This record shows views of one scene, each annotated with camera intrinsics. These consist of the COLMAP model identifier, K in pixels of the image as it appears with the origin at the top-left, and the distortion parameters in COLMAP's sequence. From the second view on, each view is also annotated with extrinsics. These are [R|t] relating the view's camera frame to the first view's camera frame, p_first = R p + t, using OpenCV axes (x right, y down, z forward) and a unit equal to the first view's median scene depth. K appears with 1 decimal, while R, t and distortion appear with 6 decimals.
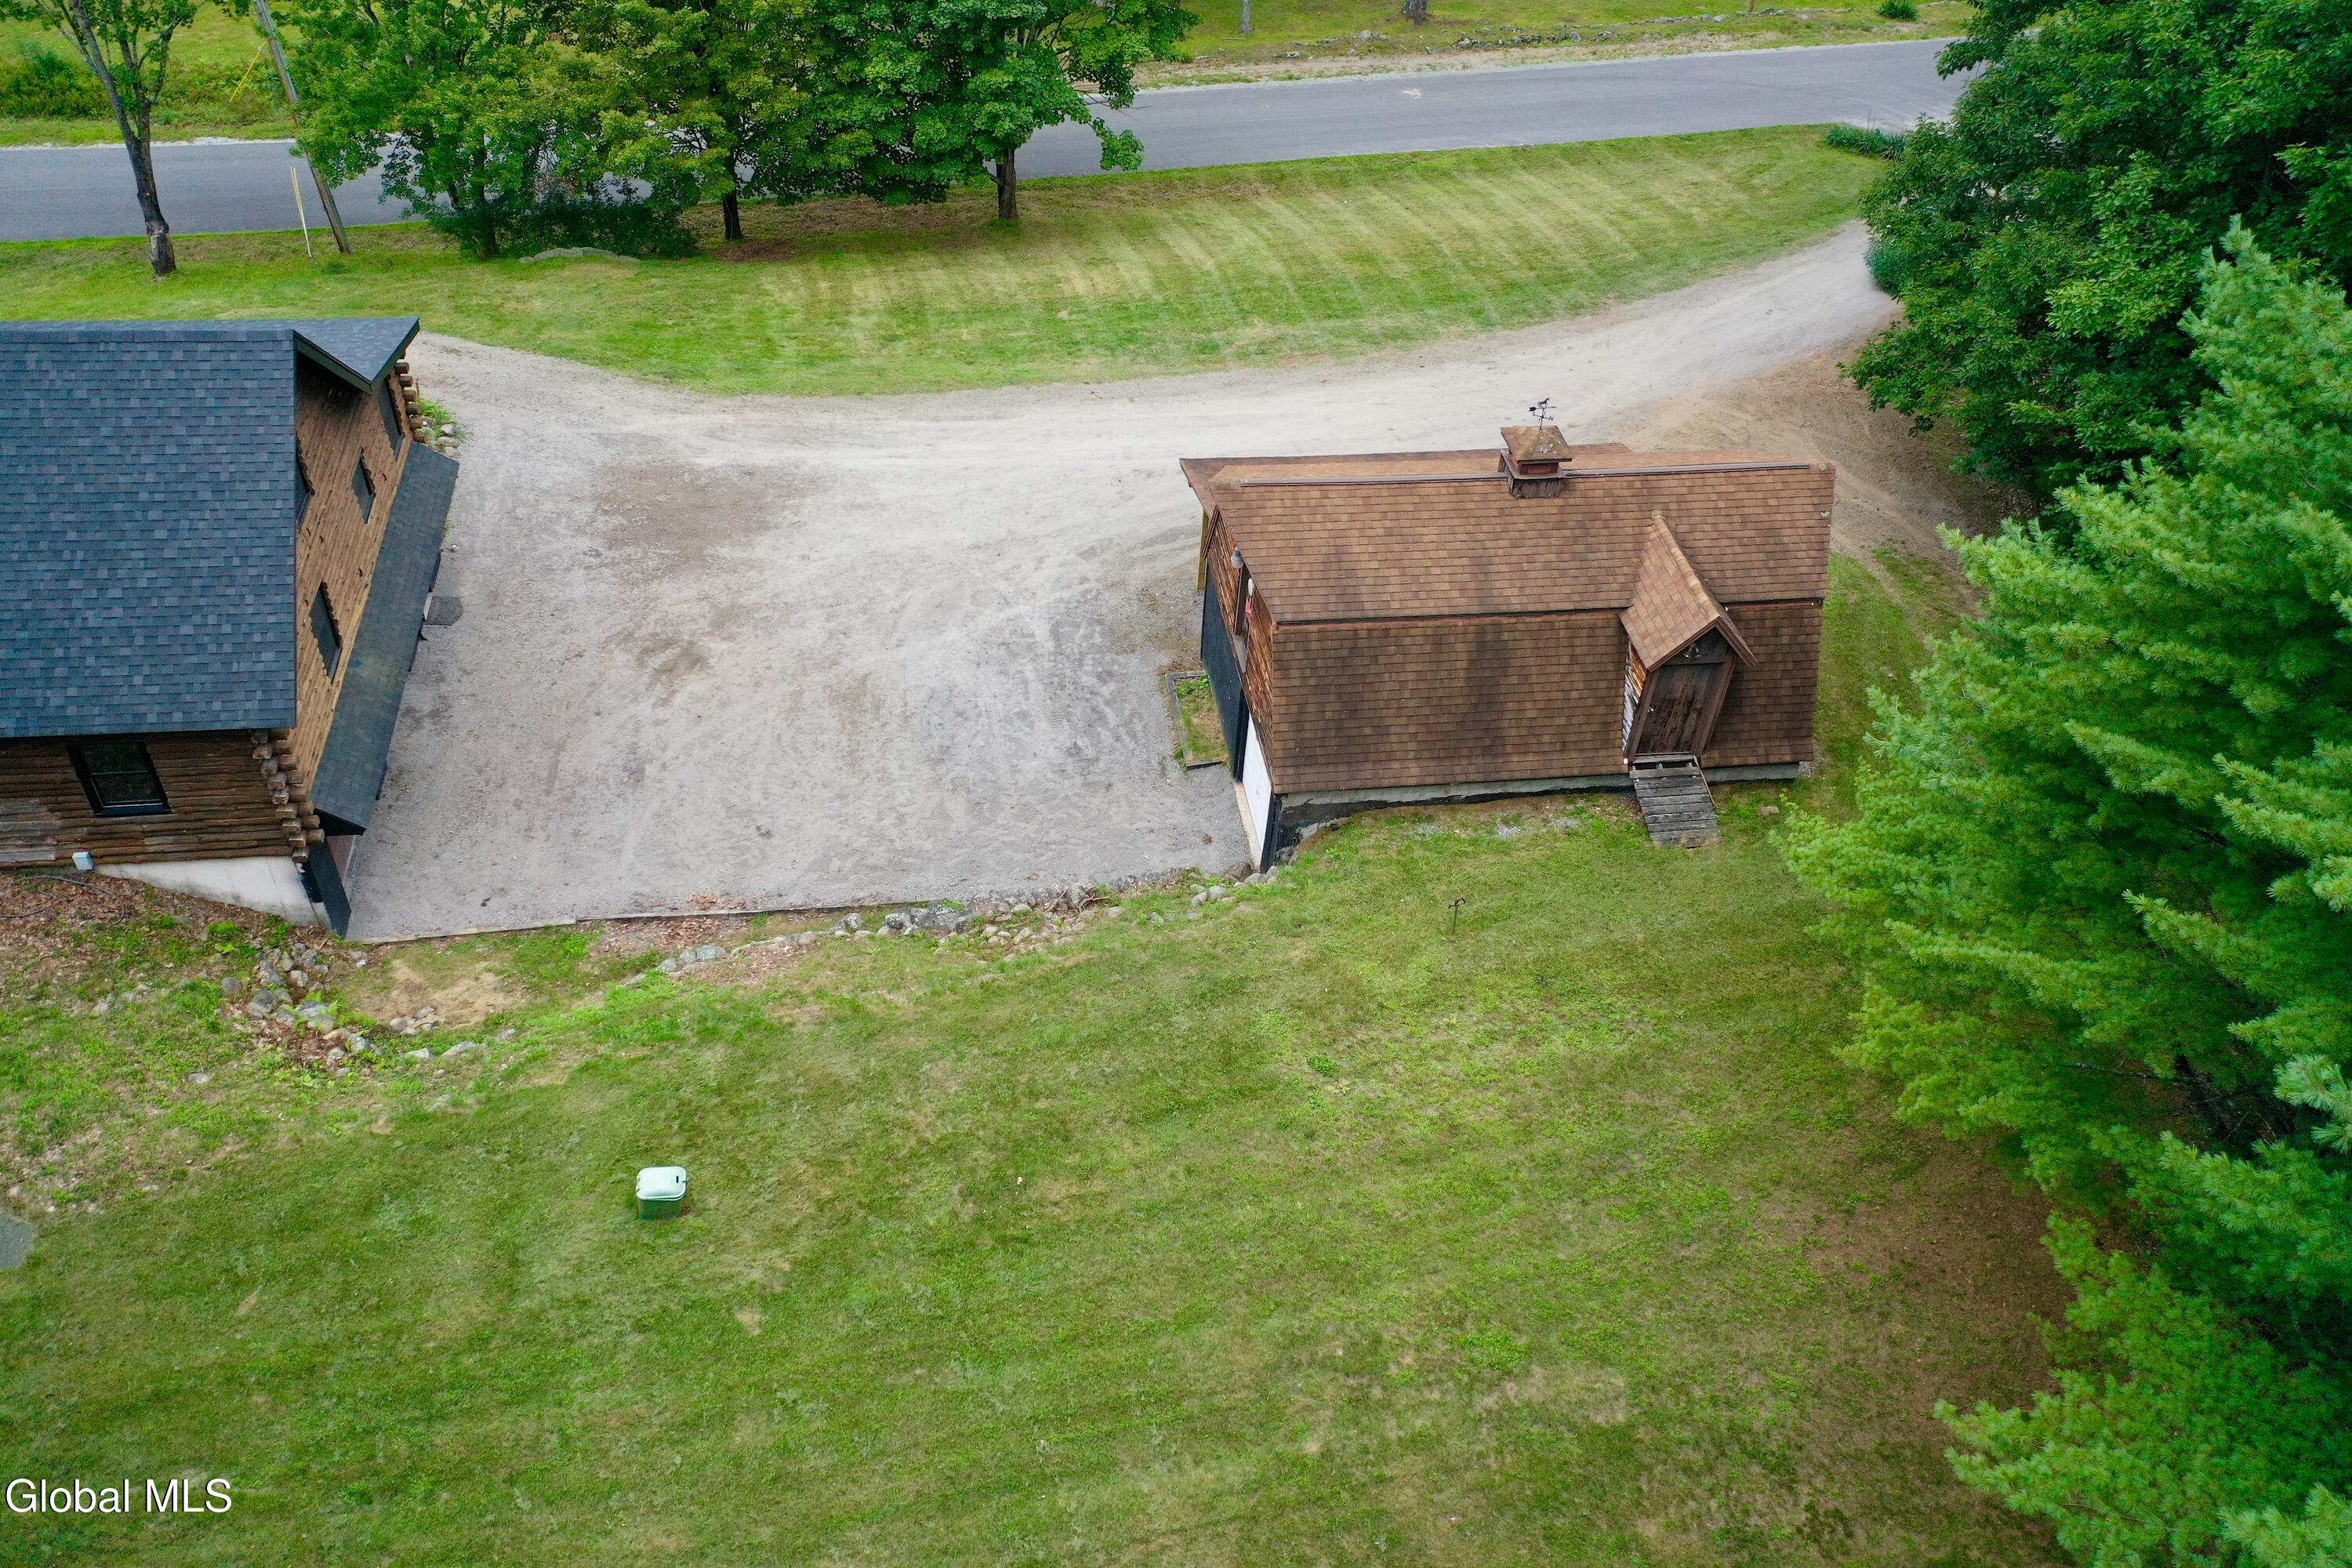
lens RADIAL K [[1935.8, 0, 1167.9], [0, 1935.8, 781.8], [0, 0, 1]] dist [0.011893, 0.008967]
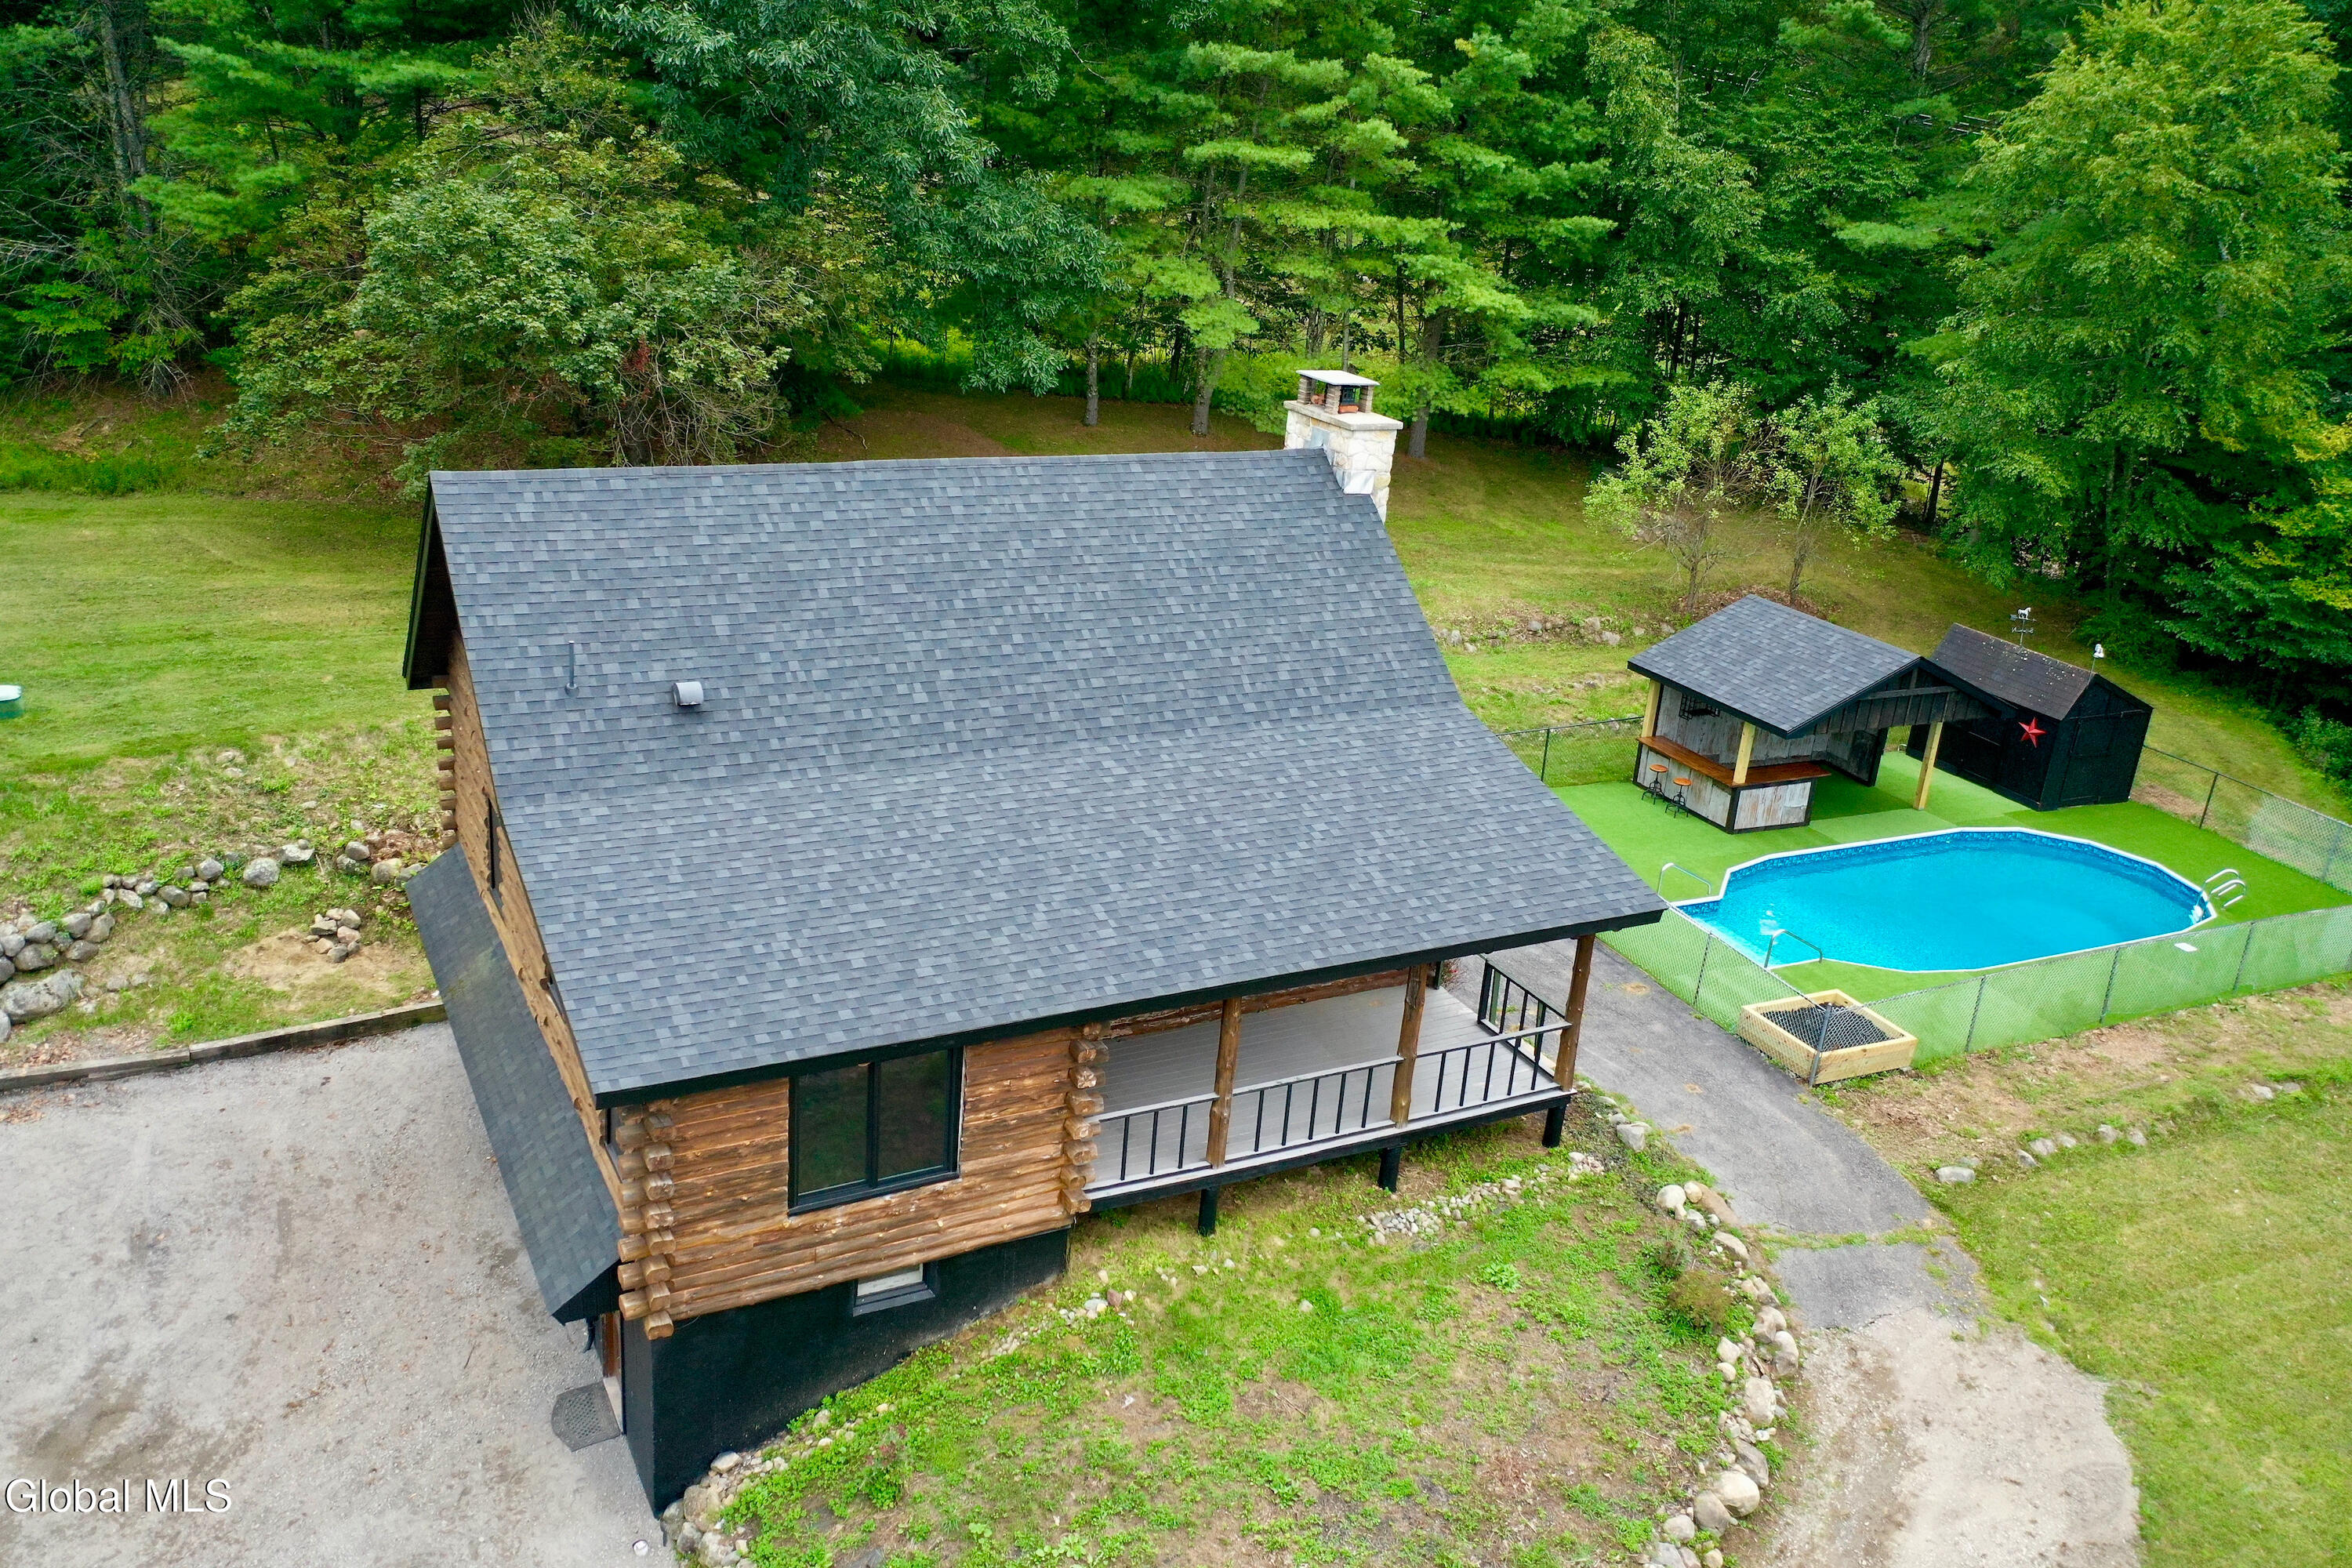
lens RADIAL K [[1866.6, 0, 1169.1], [0, 1866.6, 777.2], [0, 0, 1]] dist [0.012341, 0.006252]
pose [[-0.933297, 0.000158, -0.359105, -0.415341], [-0.319837, 0.454325, 0.831441, -0.796740], [0.163282, 0.890836, -0.423970, 1.334908]]
